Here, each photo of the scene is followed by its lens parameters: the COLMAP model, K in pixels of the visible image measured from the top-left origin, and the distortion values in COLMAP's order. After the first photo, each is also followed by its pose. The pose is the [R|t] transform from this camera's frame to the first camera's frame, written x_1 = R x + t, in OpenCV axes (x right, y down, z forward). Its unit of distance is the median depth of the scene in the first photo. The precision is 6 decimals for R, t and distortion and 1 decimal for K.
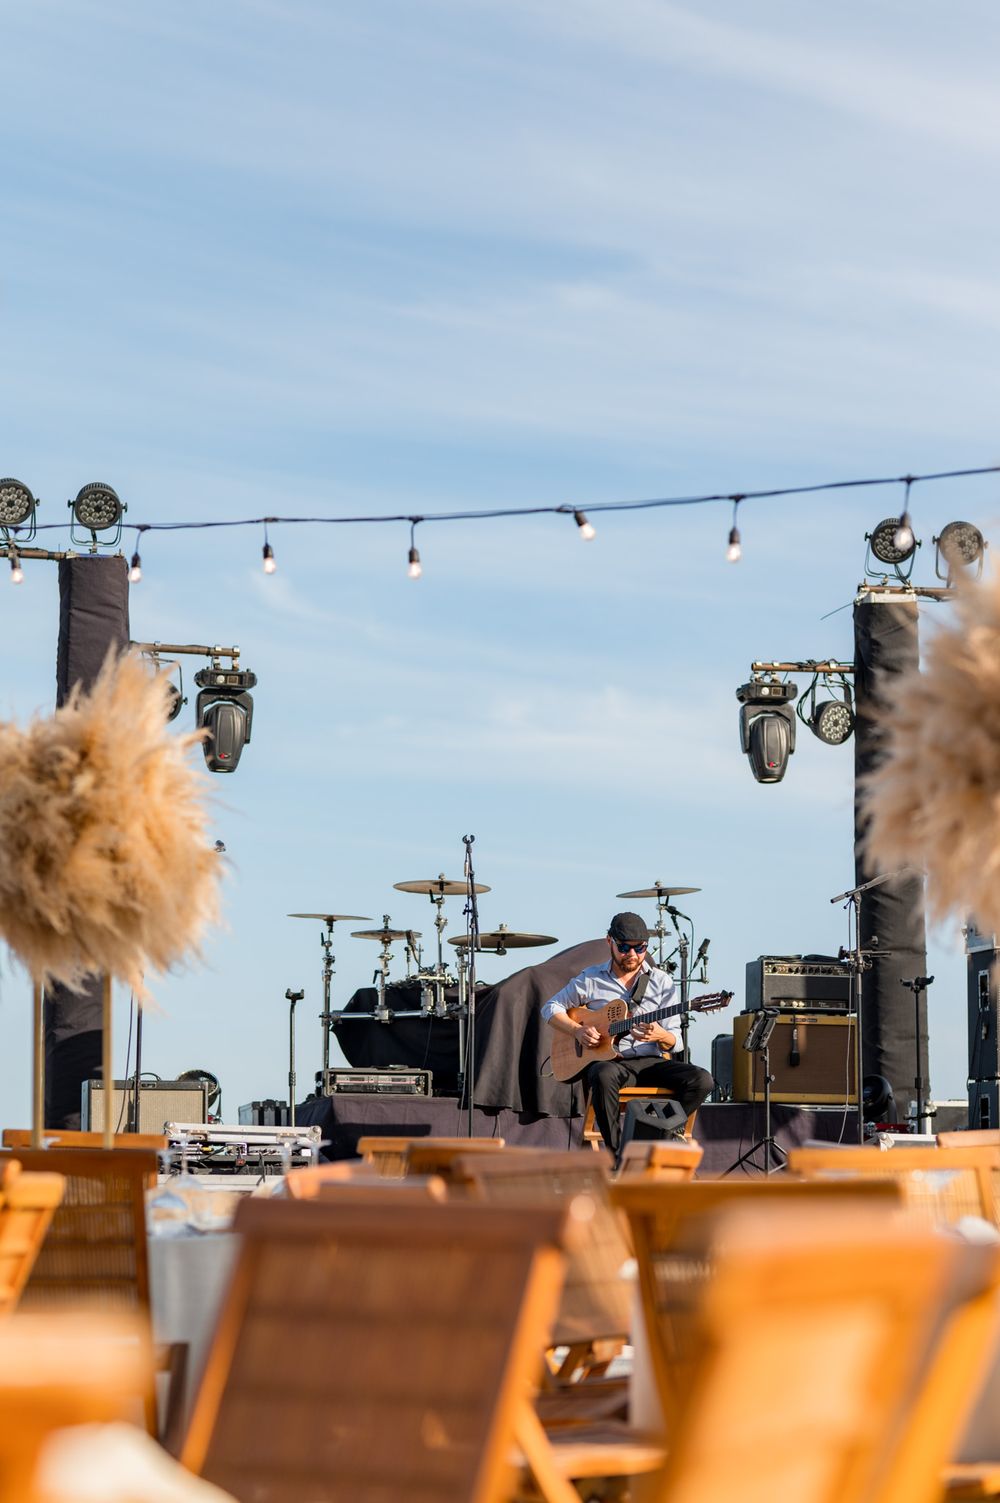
lens RADIAL K [[3608.9, 0, 500.0], [0, 3608.9, 751.5], [0, 0, 1]] dist [-0.004182, -0.568226]
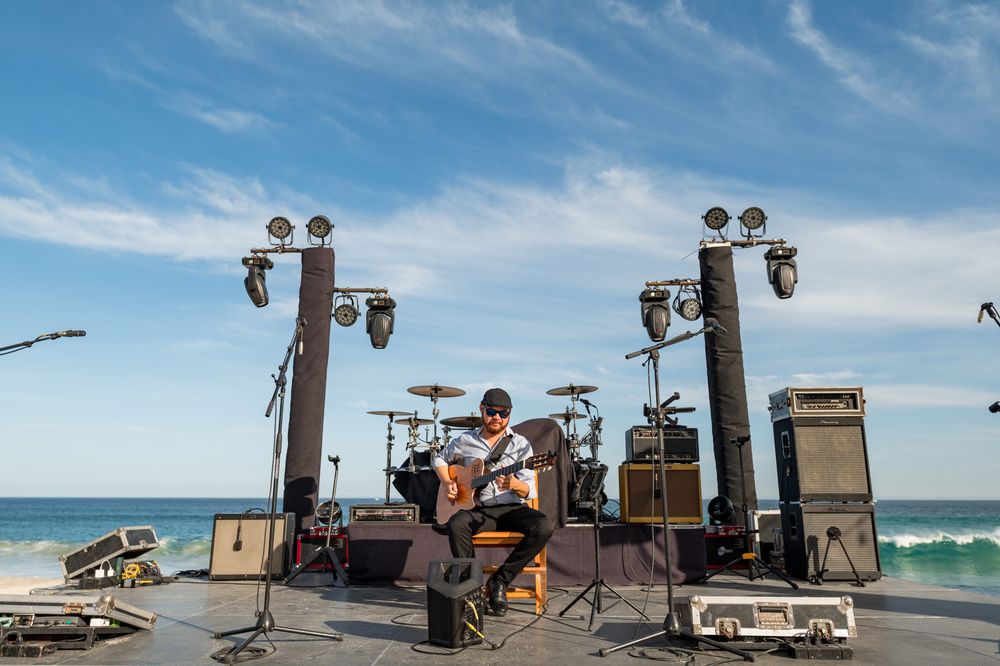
lens RADIAL K [[690.3, 0, 501.2], [0, 690.3, 345.4], [0, 0, 1]] dist [0.000927, -0.001952]
pose [[0.970438, -0.061619, -0.233350, 0.082807], [0.040972, 0.994886, -0.092324, 0.043834], [0.237846, 0.080034, 0.968000, 0.646179]]
